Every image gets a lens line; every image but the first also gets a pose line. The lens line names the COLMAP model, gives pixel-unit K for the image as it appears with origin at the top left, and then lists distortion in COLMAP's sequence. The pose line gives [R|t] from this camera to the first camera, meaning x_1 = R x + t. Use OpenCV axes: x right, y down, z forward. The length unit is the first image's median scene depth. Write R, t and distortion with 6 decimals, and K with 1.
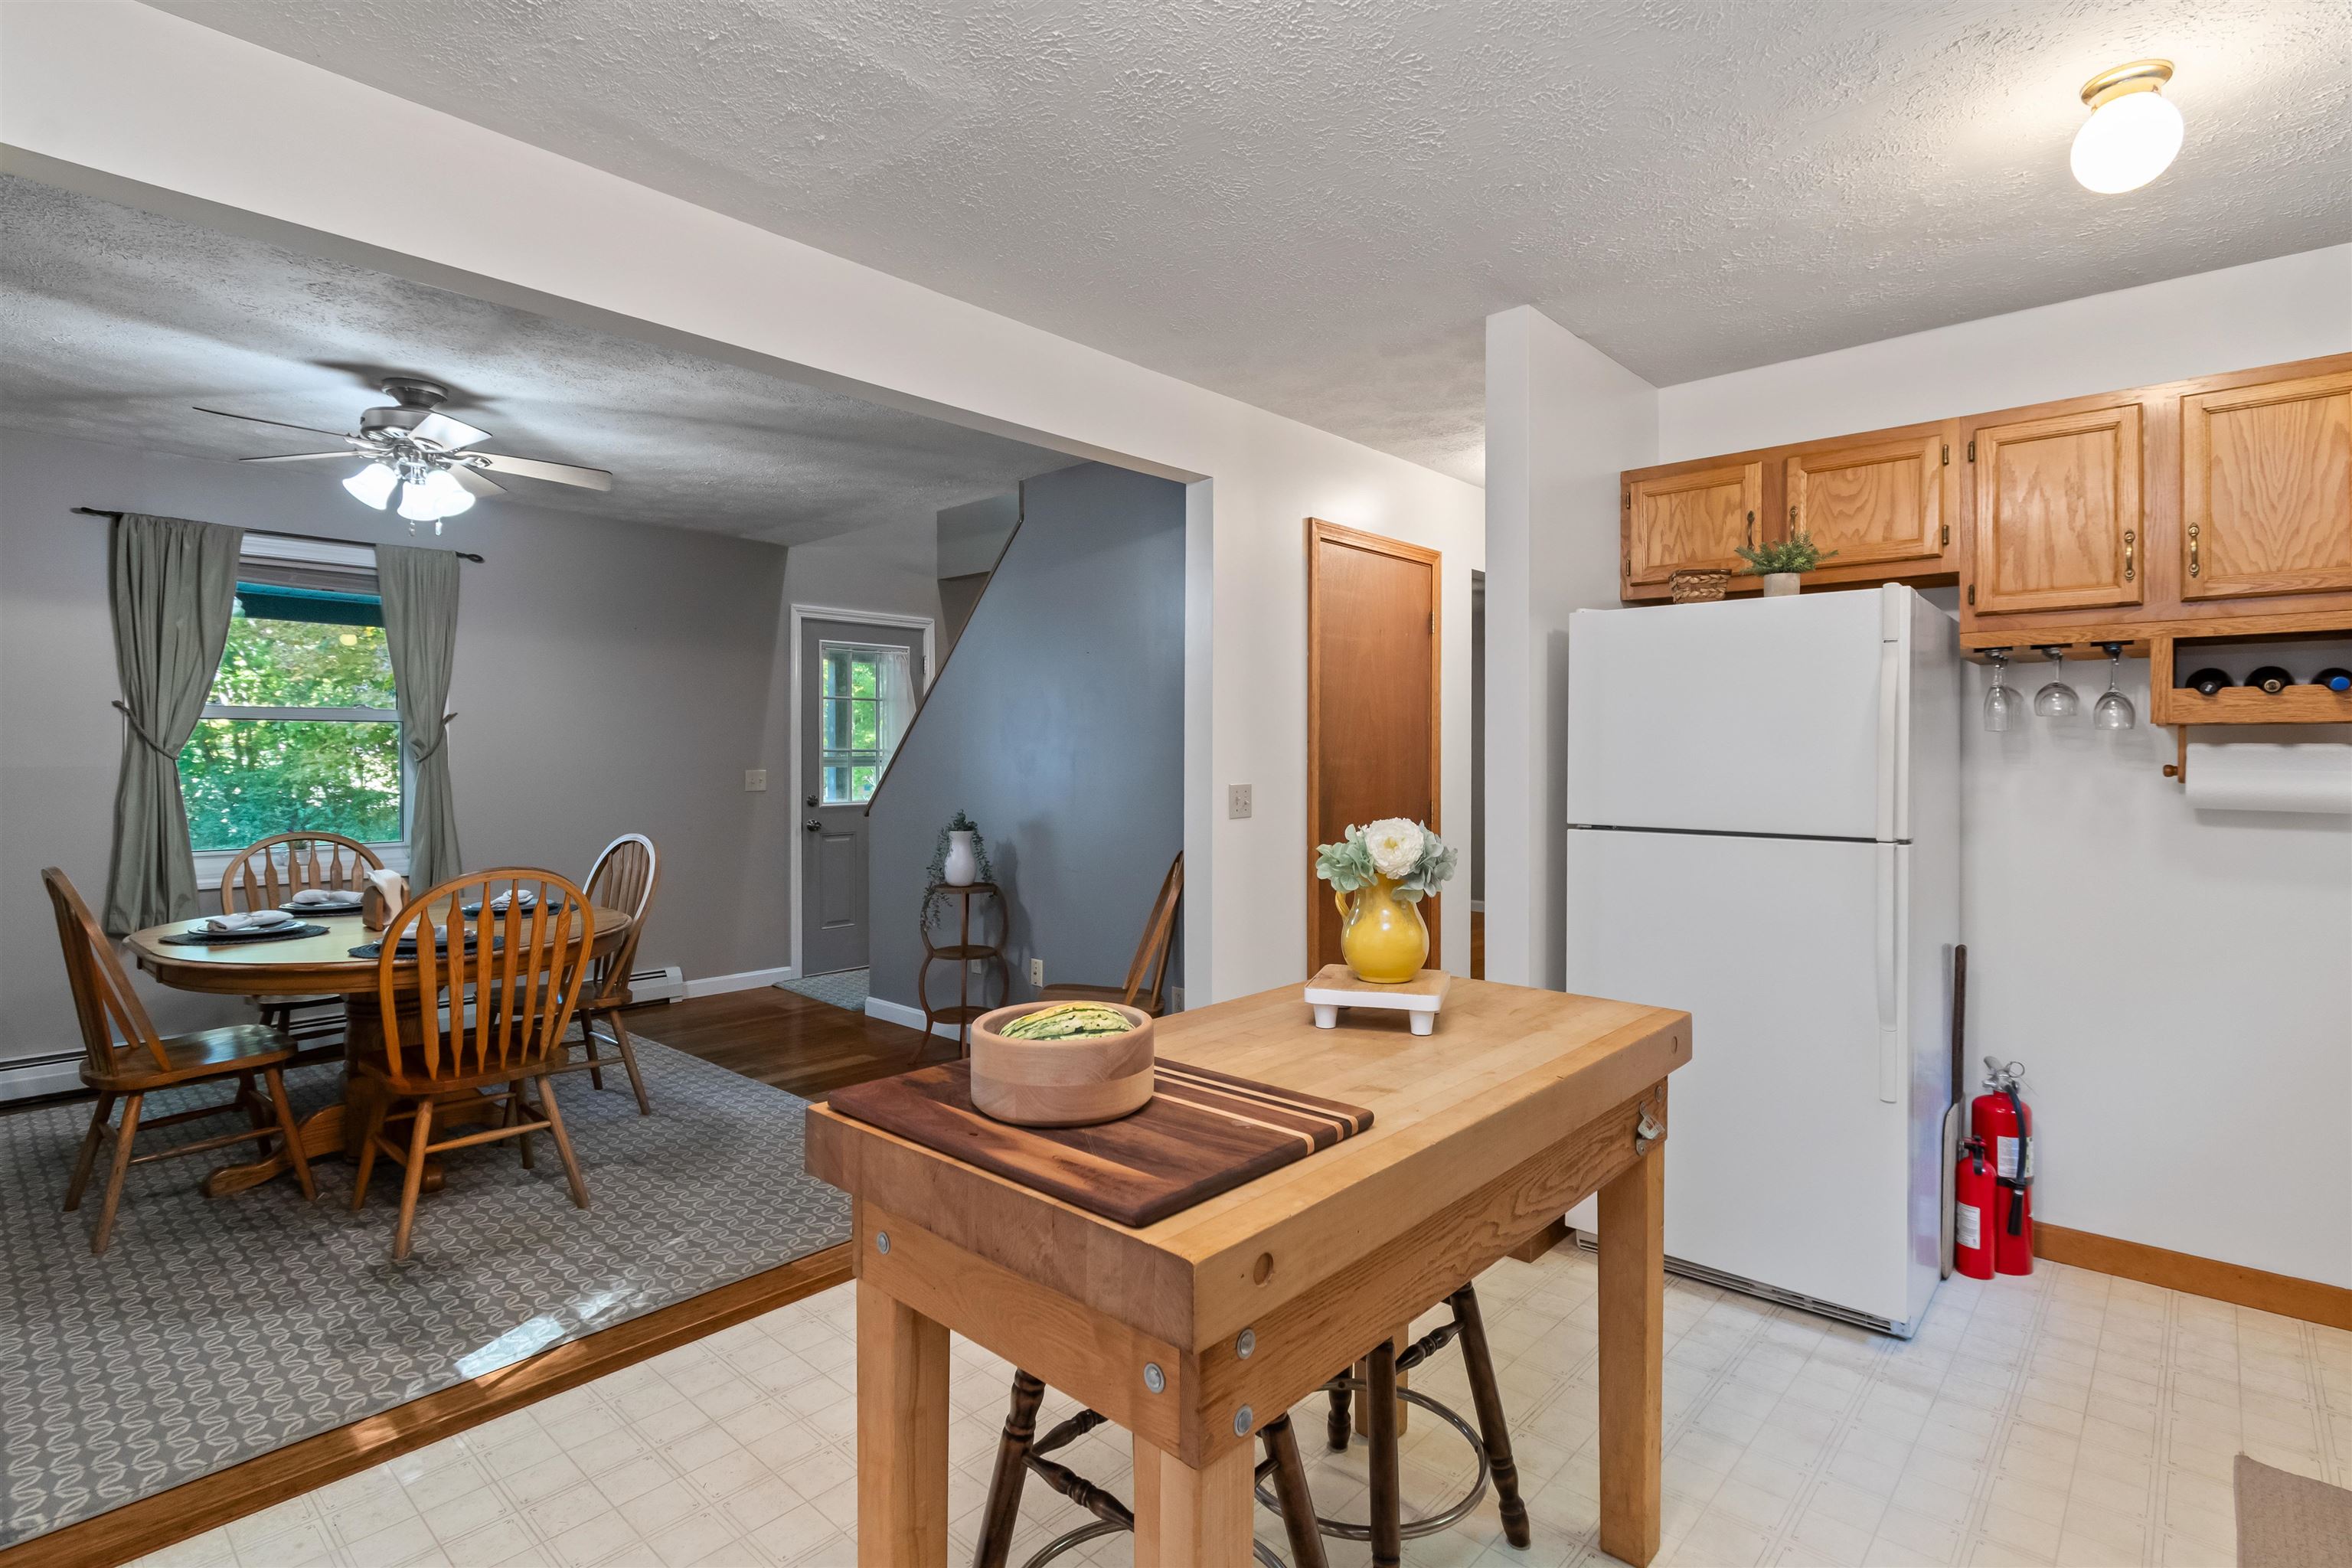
lens RADIAL K [[1126.2, 0, 1200.0], [0, 1126.2, 750.1], [0, 0, 1]] dist [0.002168, -0.000693]
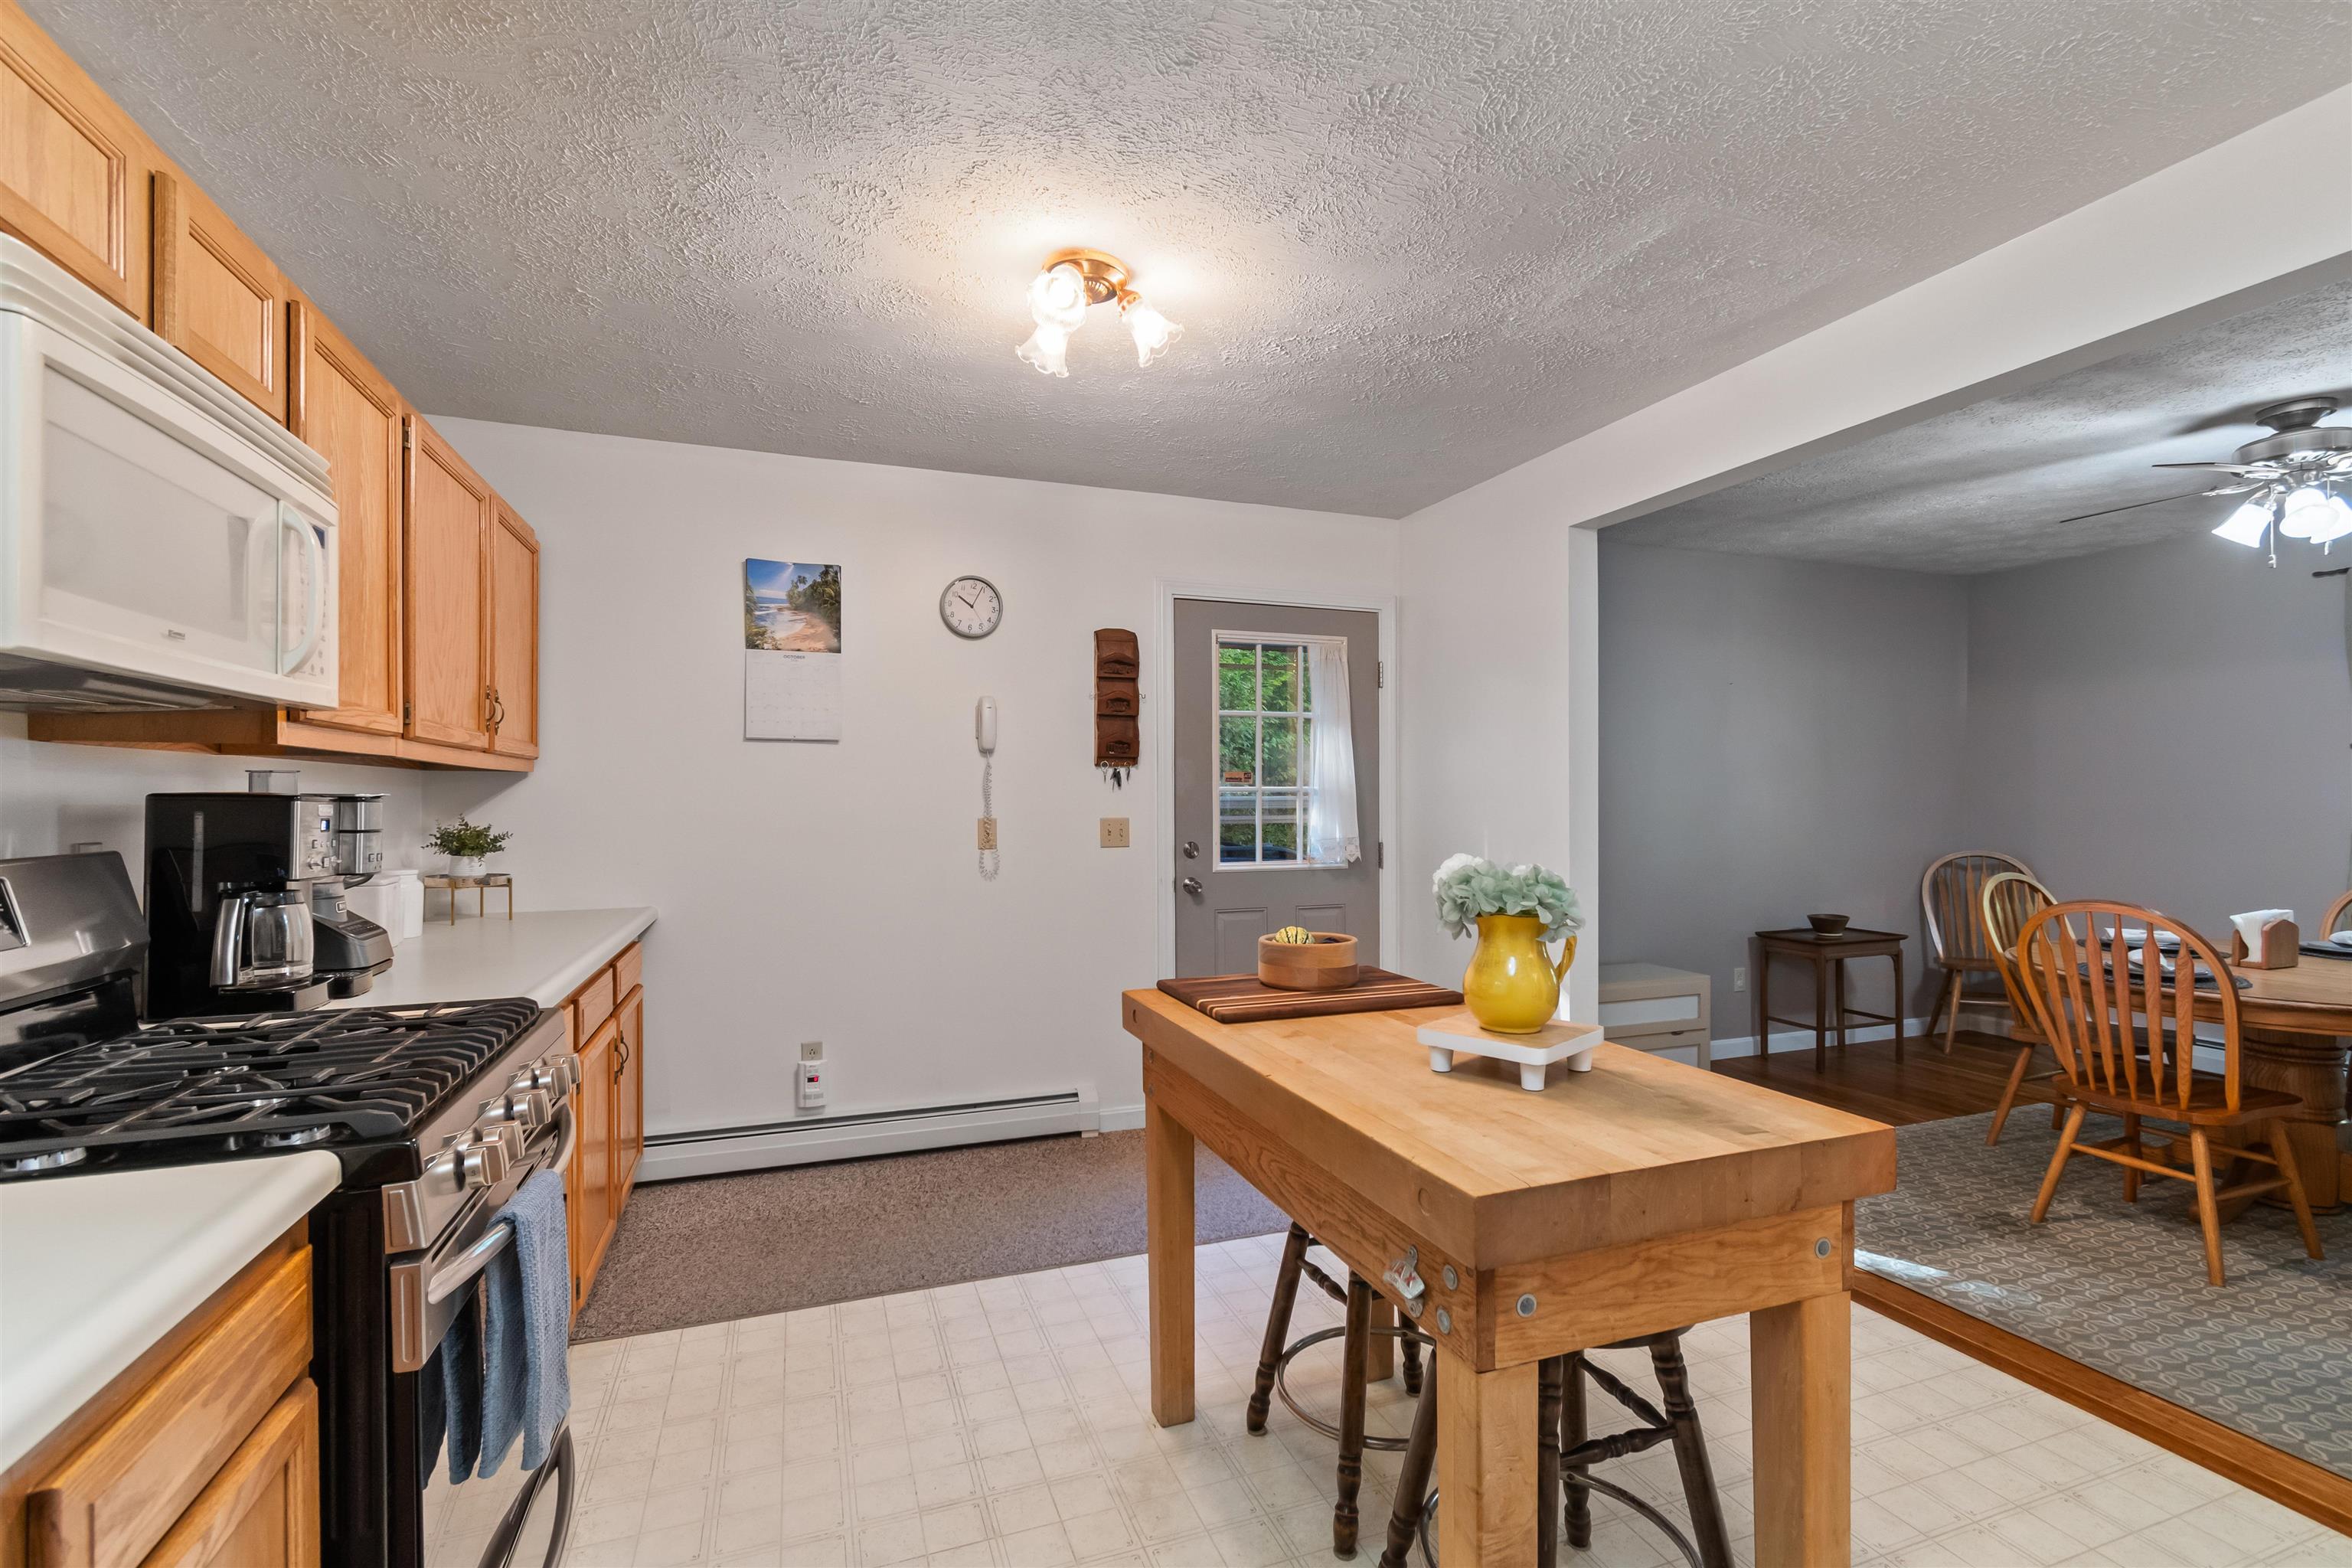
lens RADIAL K [[1061.2, 0, 1180.6], [0, 1061.2, 798.5], [0, 0, 1]] dist [0.000864, -0.000013]
pose [[-0.466064, 0.002434, -0.884748, 0.617127], [0.005059, 0.999987, 0.000086, 0.004802], [0.884737, -0.004436, -0.466070, 0.664447]]
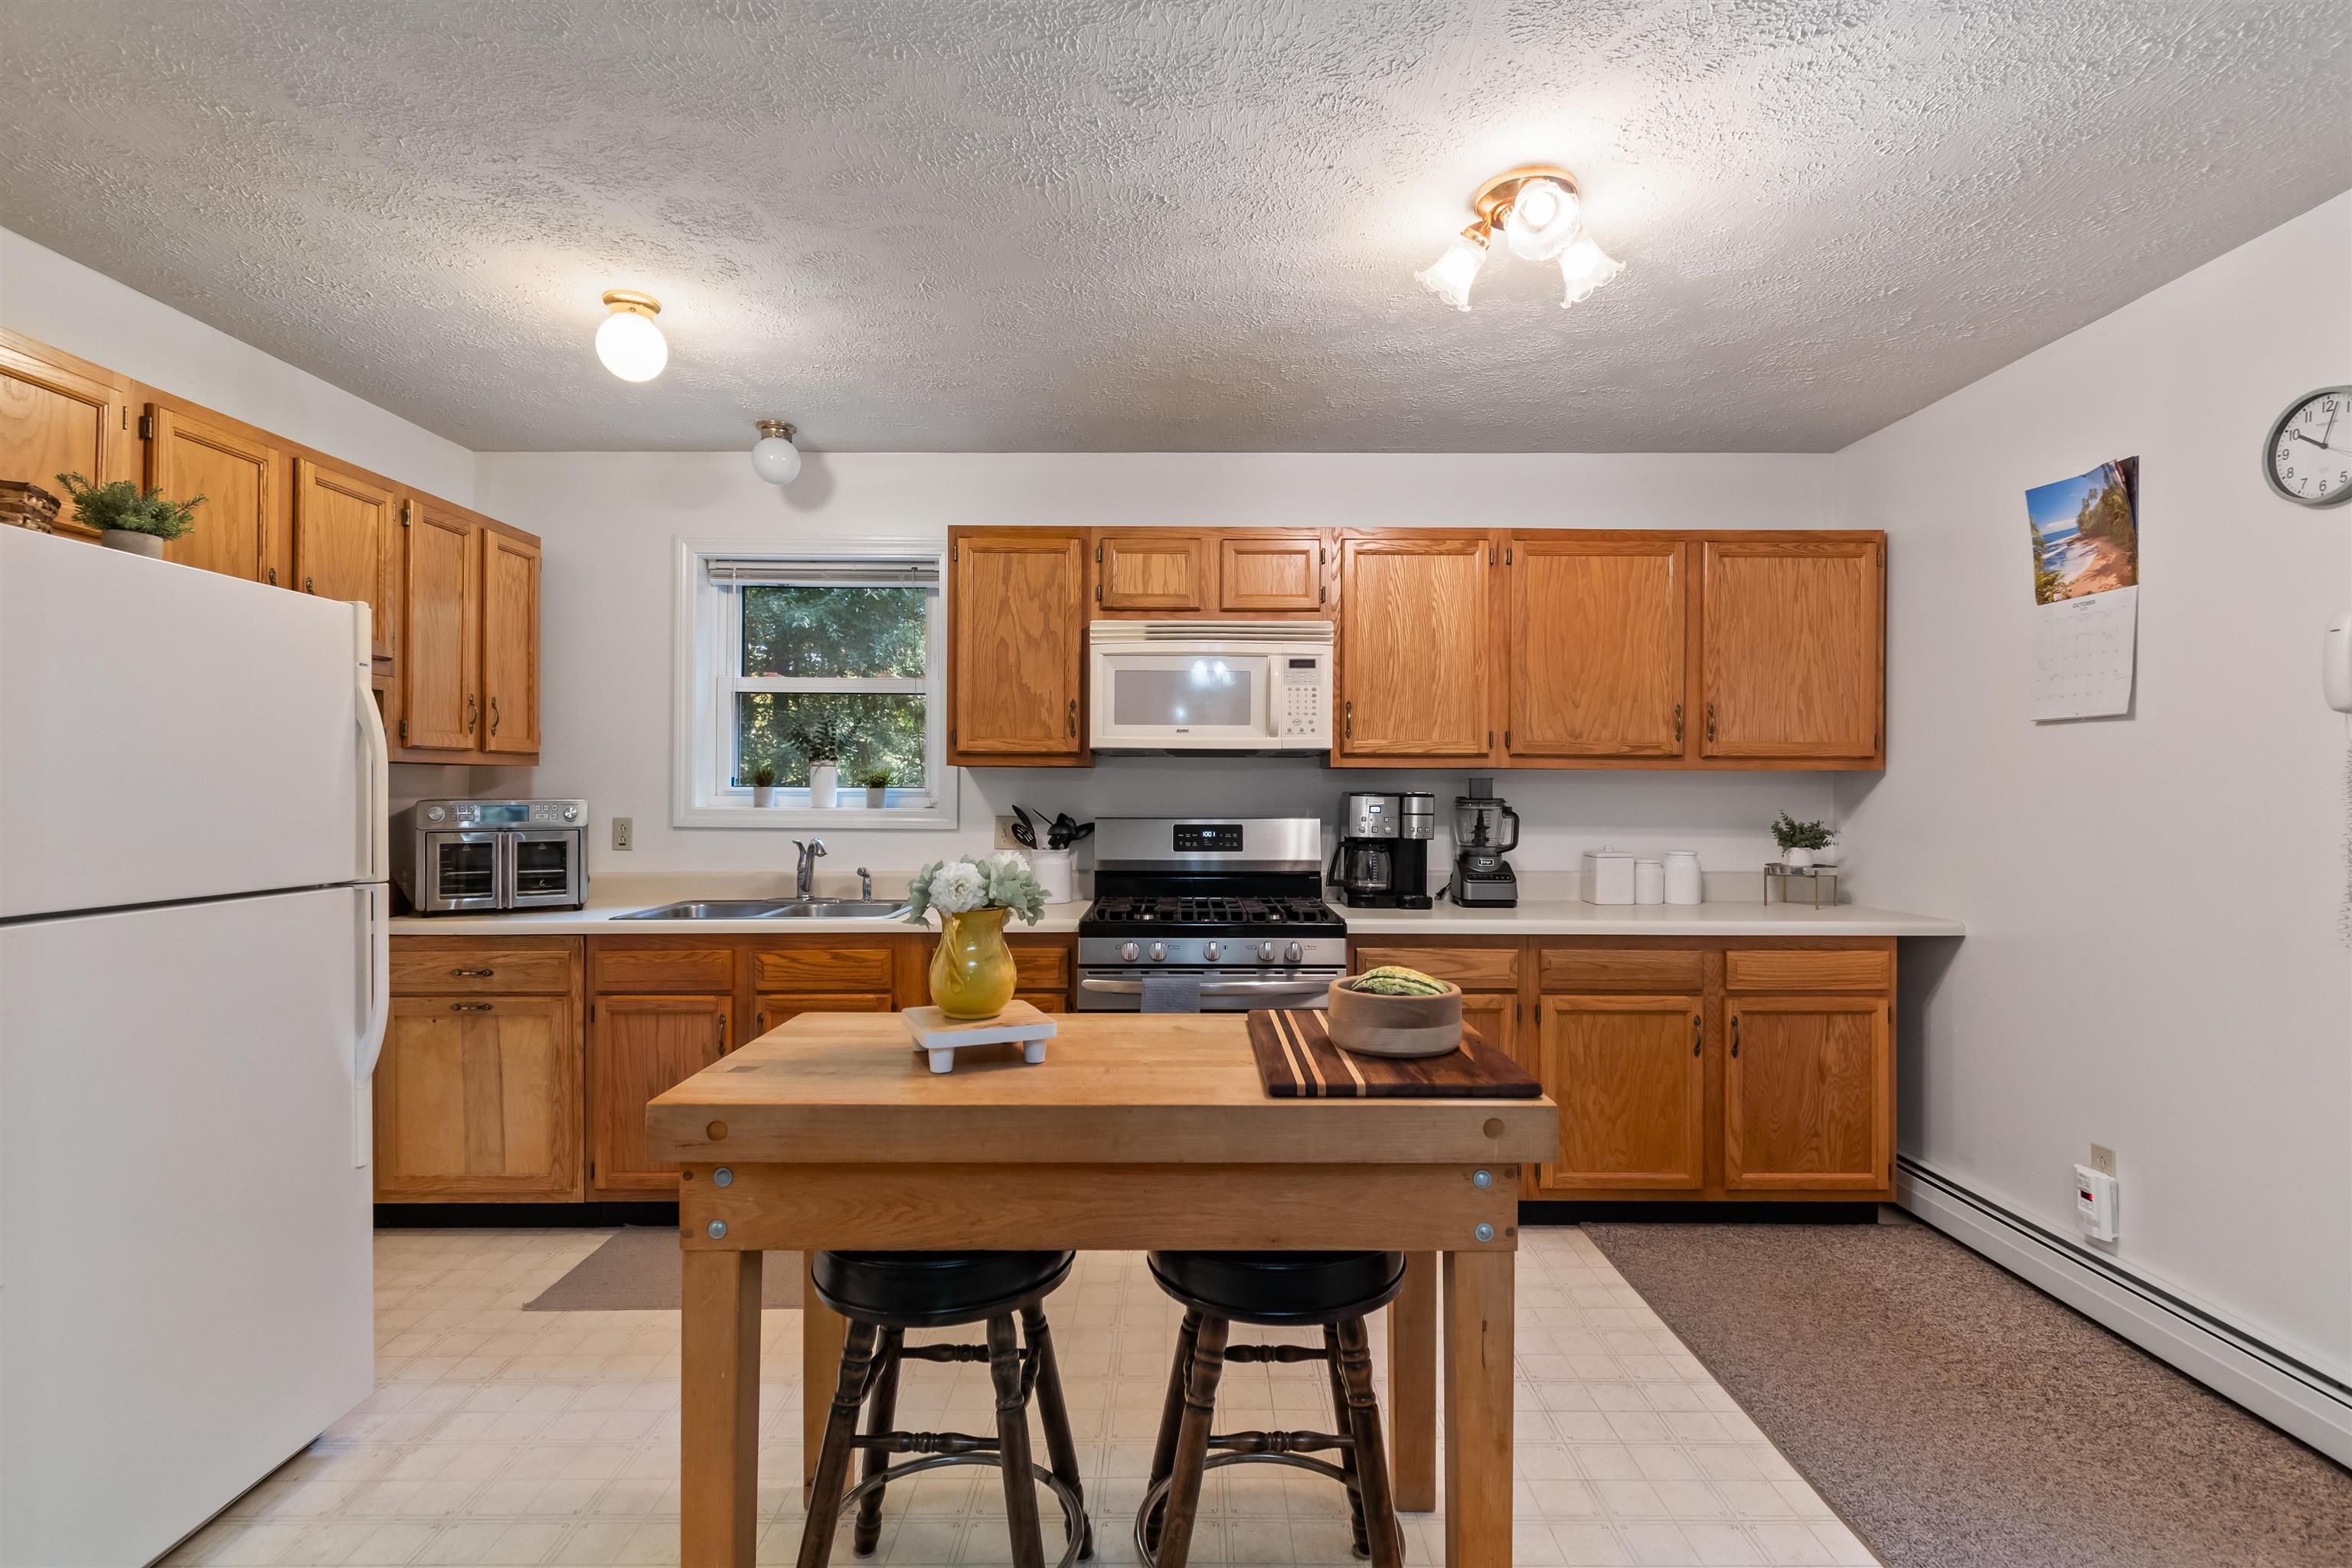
lens RADIAL K [[1096.9, 0, 1183.0], [0, 1096.9, 786.7], [0, 0, 1]] dist [0.003250, -0.004572]
pose [[-0.664053, -0.000497, 0.747685, -0.397367], [-0.007509, 0.999954, -0.006005, 0.003146], [-0.747647, -0.009602, -0.664026, 0.859803]]
